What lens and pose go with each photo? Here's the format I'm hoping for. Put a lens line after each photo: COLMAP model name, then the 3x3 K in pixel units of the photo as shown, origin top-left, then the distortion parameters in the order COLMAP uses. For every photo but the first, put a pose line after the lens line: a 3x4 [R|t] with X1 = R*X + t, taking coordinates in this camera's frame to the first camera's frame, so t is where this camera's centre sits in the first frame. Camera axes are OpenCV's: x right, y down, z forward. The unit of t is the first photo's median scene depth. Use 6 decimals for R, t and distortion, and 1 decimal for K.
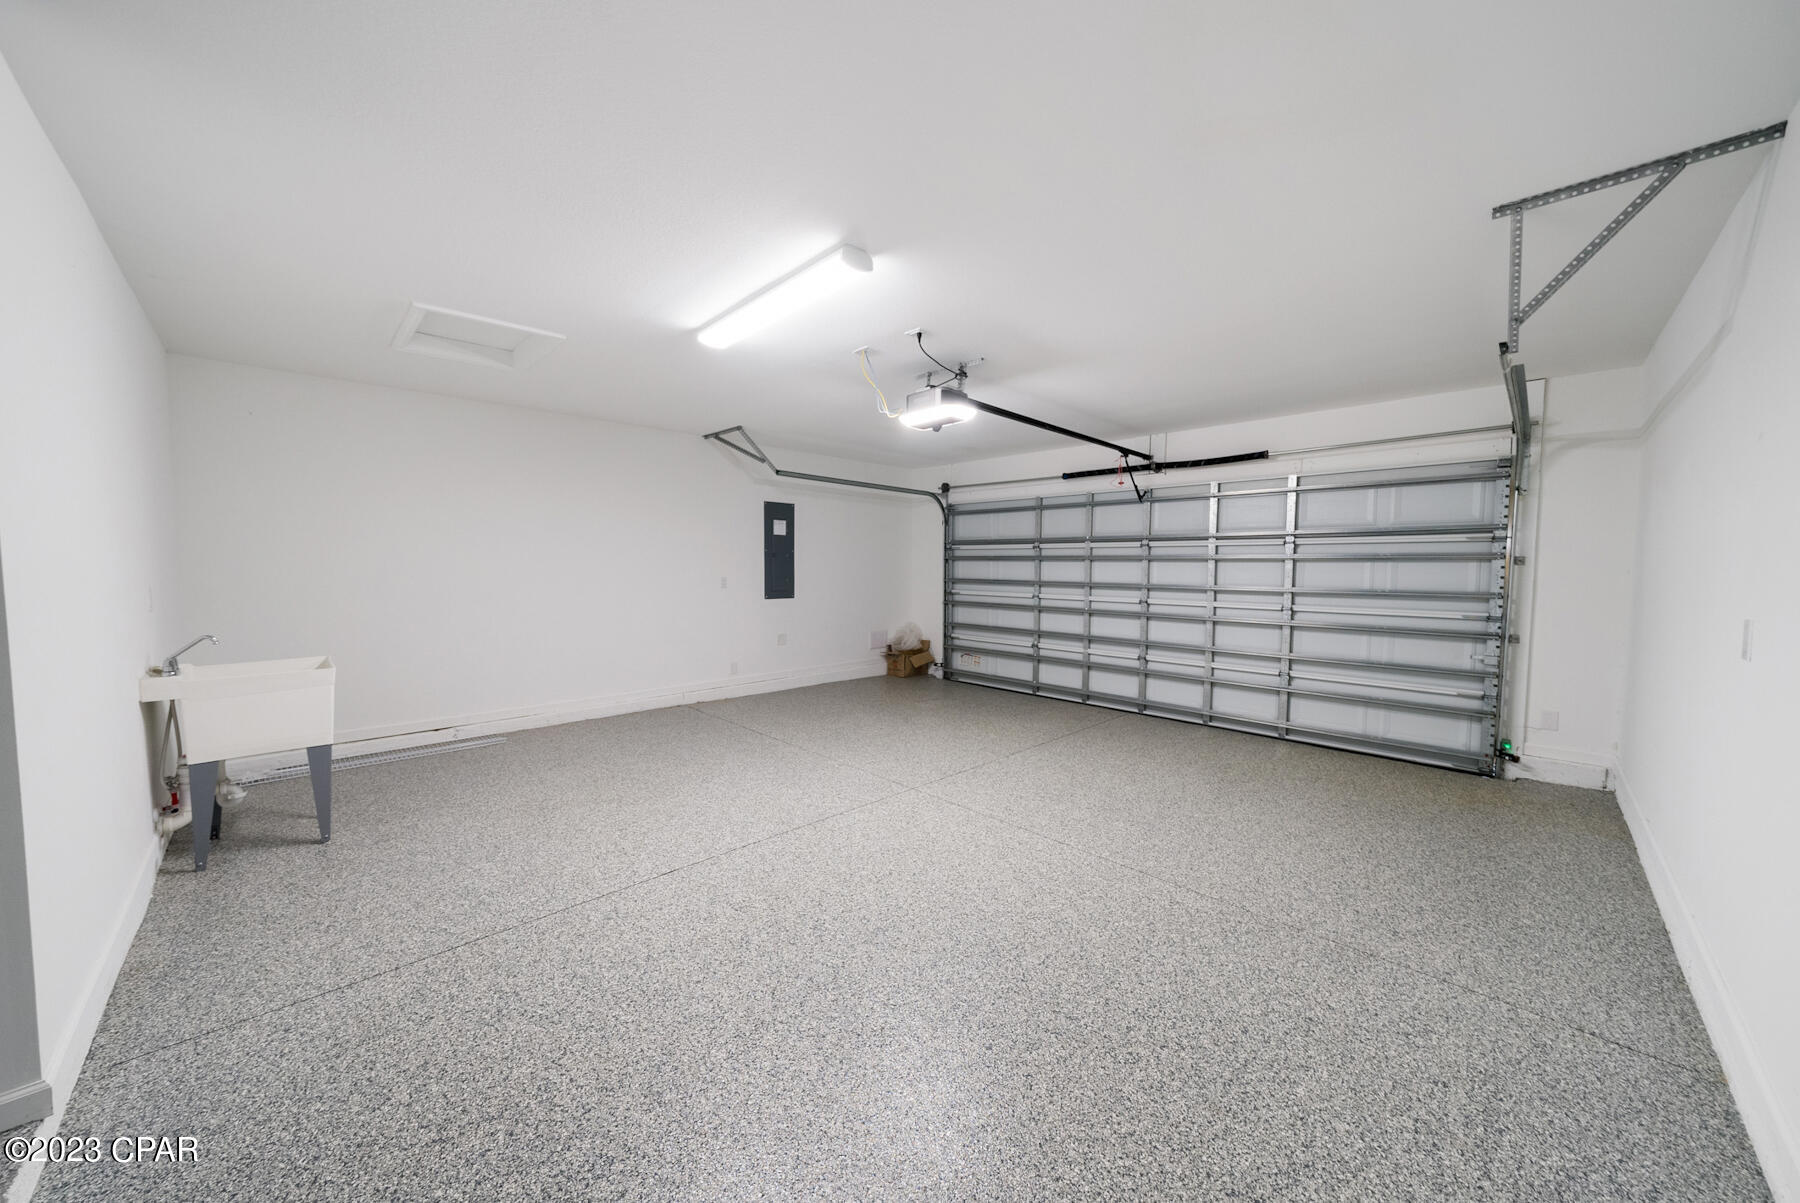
lens RADIAL K [[624.0, 0, 893.9], [0, 624.0, 597.1], [0, 0, 1]] dist [-0.001605, 0.000268]
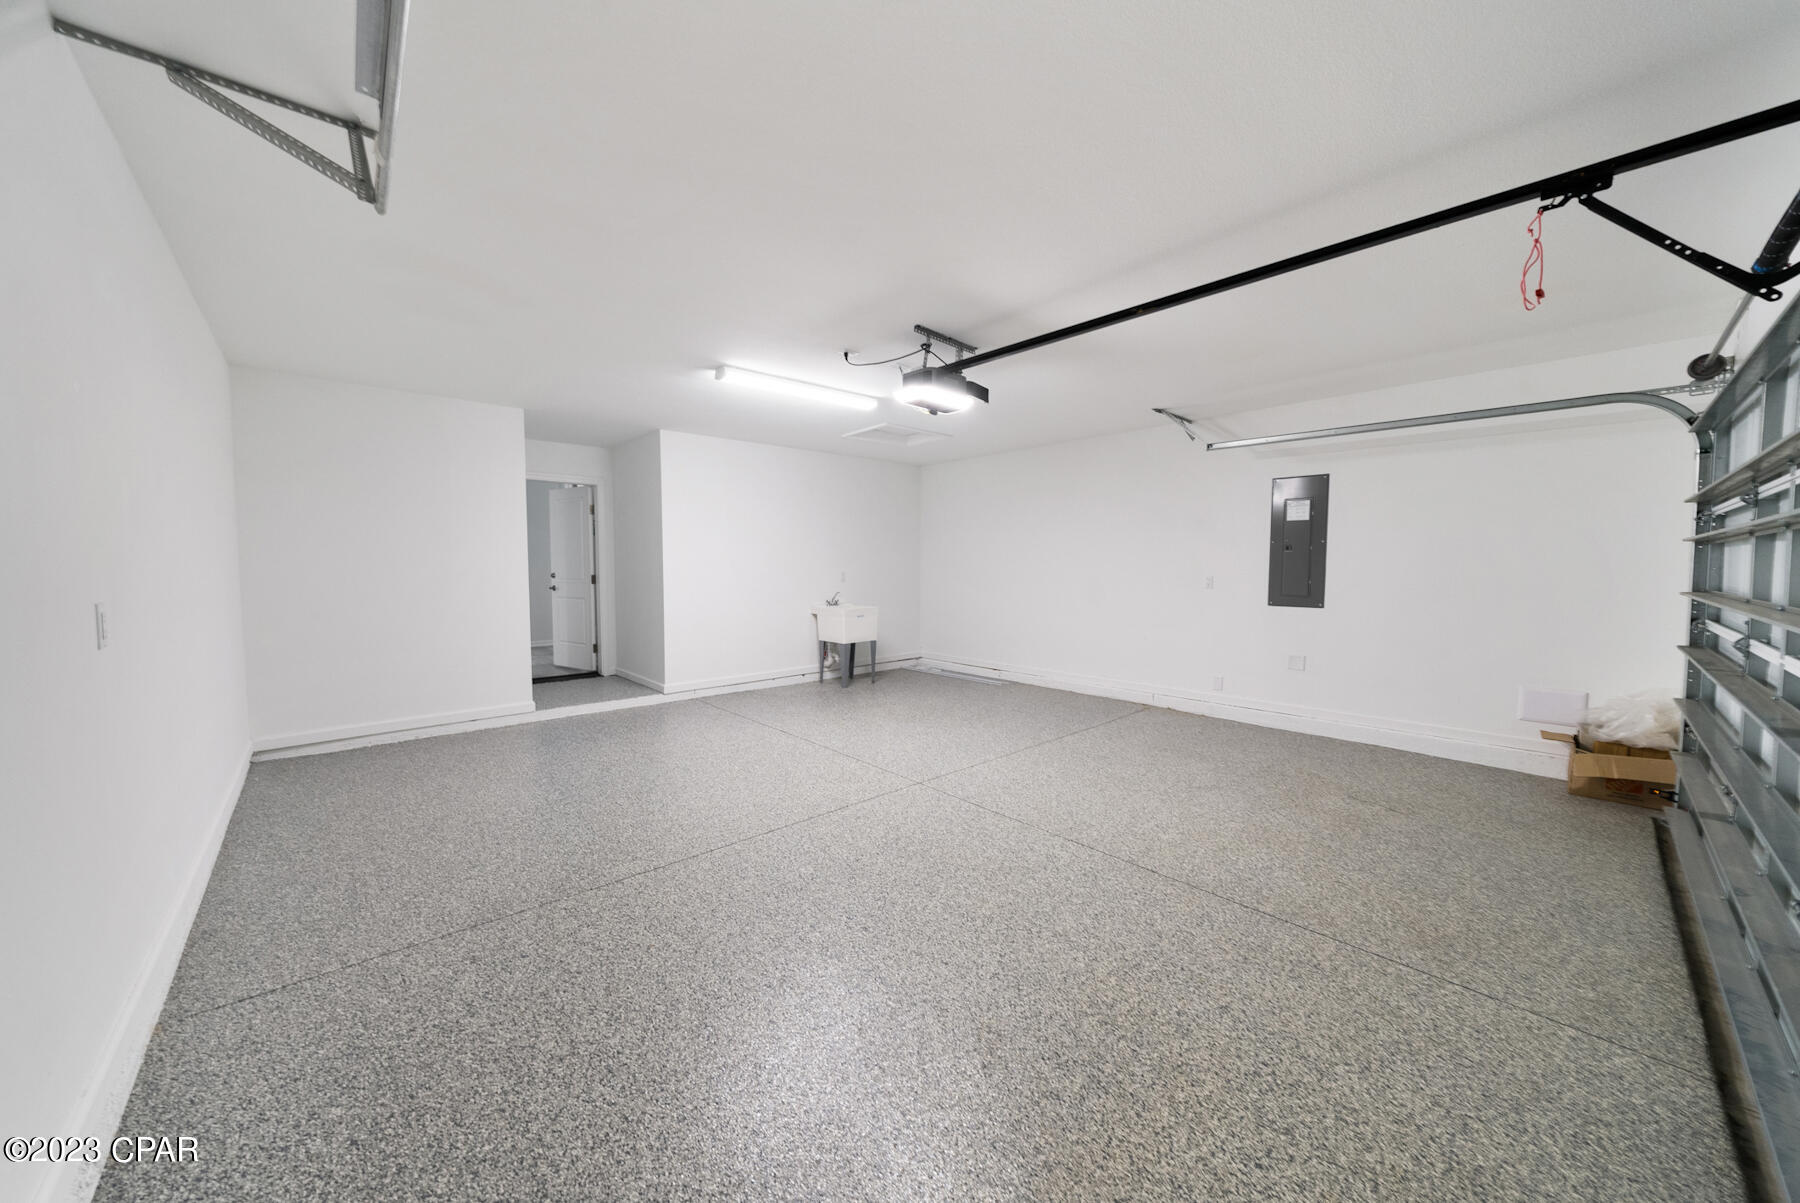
lens RADIAL K [[624.0, 0, 893.9], [0, 624.0, 597.1], [0, 0, 1]] dist [-0.001605, 0.000268]
pose [[-0.039478, 0.045332, -0.998192, 1.170239], [-0.055450, 0.997332, 0.047486, -0.037133], [0.997681, 0.057225, -0.036859, 1.139354]]
